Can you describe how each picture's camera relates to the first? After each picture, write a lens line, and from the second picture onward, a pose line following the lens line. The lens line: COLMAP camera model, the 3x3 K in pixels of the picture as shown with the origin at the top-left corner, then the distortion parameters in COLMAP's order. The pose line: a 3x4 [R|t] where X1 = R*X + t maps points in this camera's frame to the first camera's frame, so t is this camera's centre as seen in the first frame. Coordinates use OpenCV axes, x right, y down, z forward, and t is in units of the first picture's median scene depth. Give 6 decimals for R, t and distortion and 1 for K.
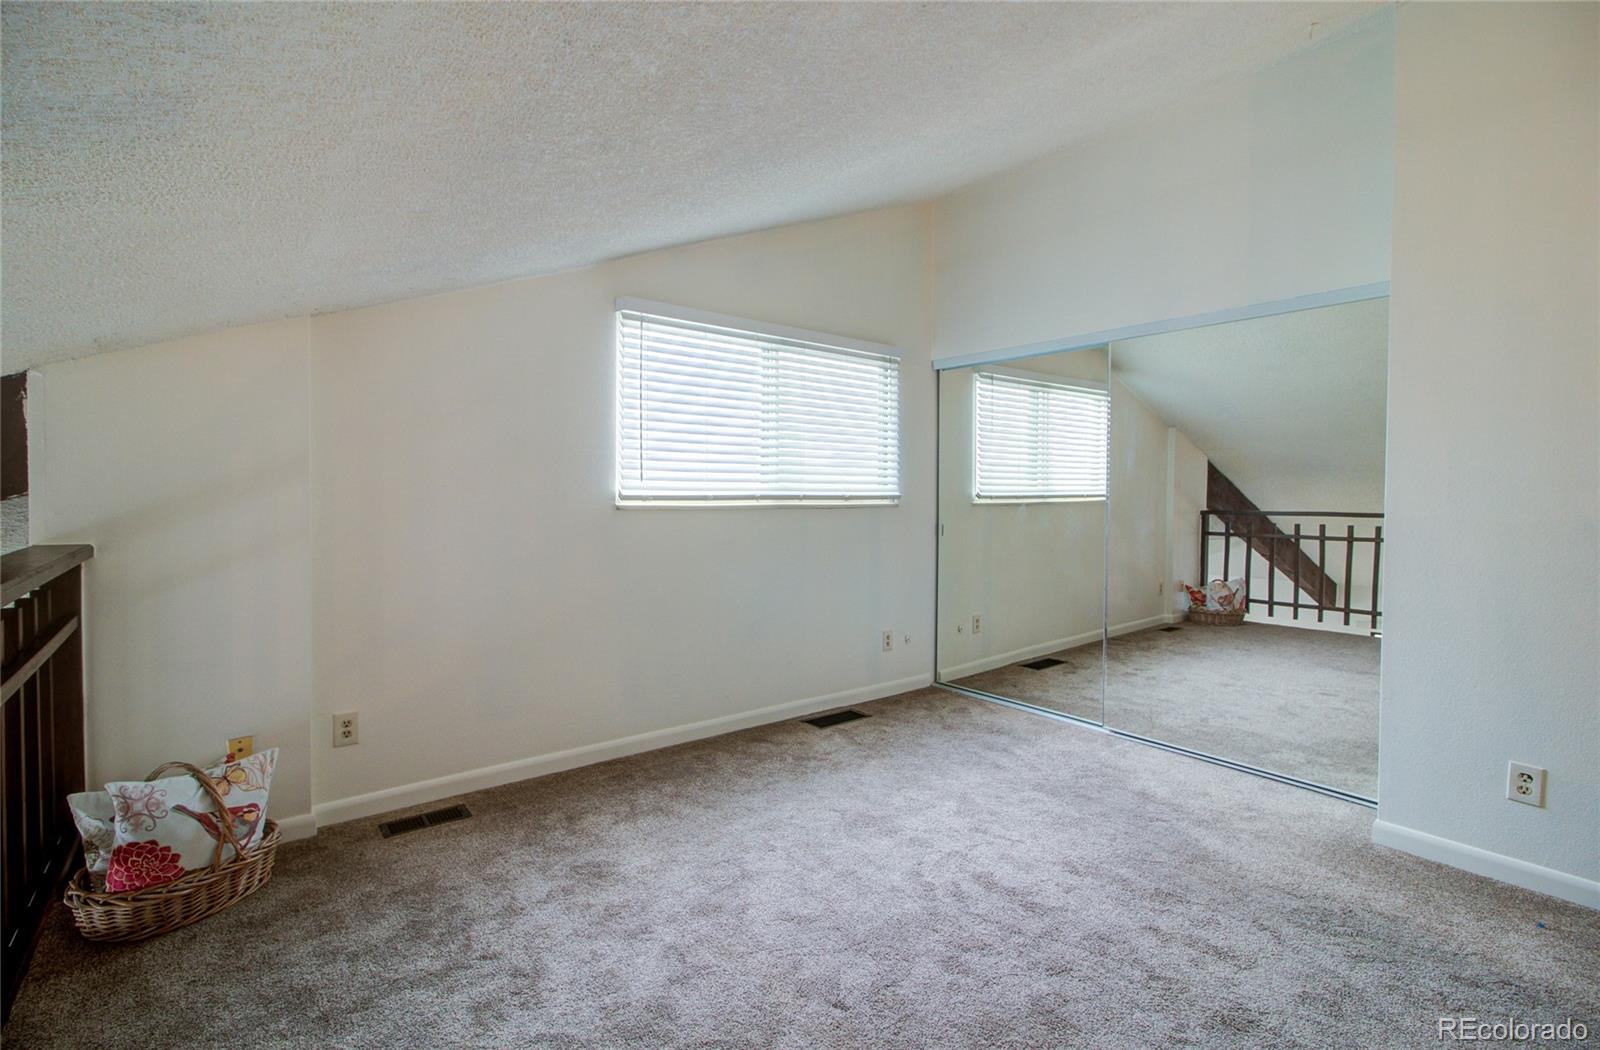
lens RADIAL K [[742.7, 0, 800.6], [0, 742.7, 514.8], [0, 0, 1]] dist [-0.041370, 0.040041]
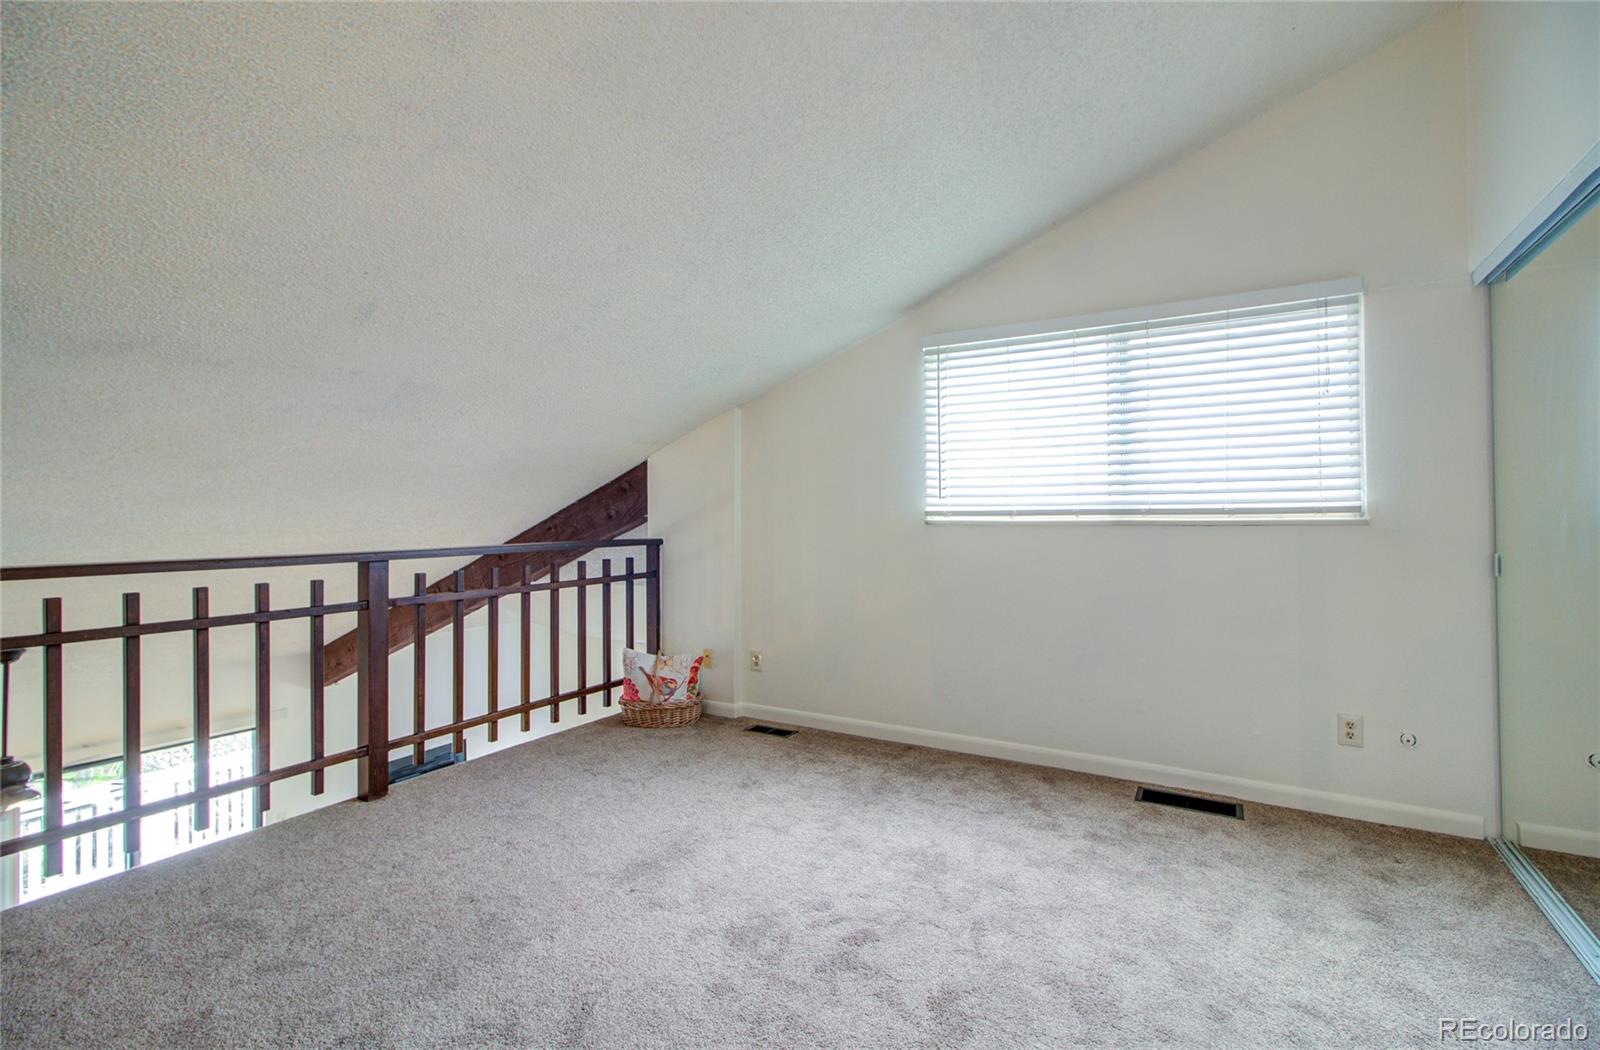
lens RADIAL K [[733.6, 0, 796.2], [0, 733.6, 517.3], [0, 0, 1]] dist [0.002368, 0.000273]
pose [[0.341551, -0.007620, -0.939832, 0.731259], [-0.018356, 0.999722, -0.014776, 0.002089], [0.939684, 0.022298, 0.341316, 0.423555]]
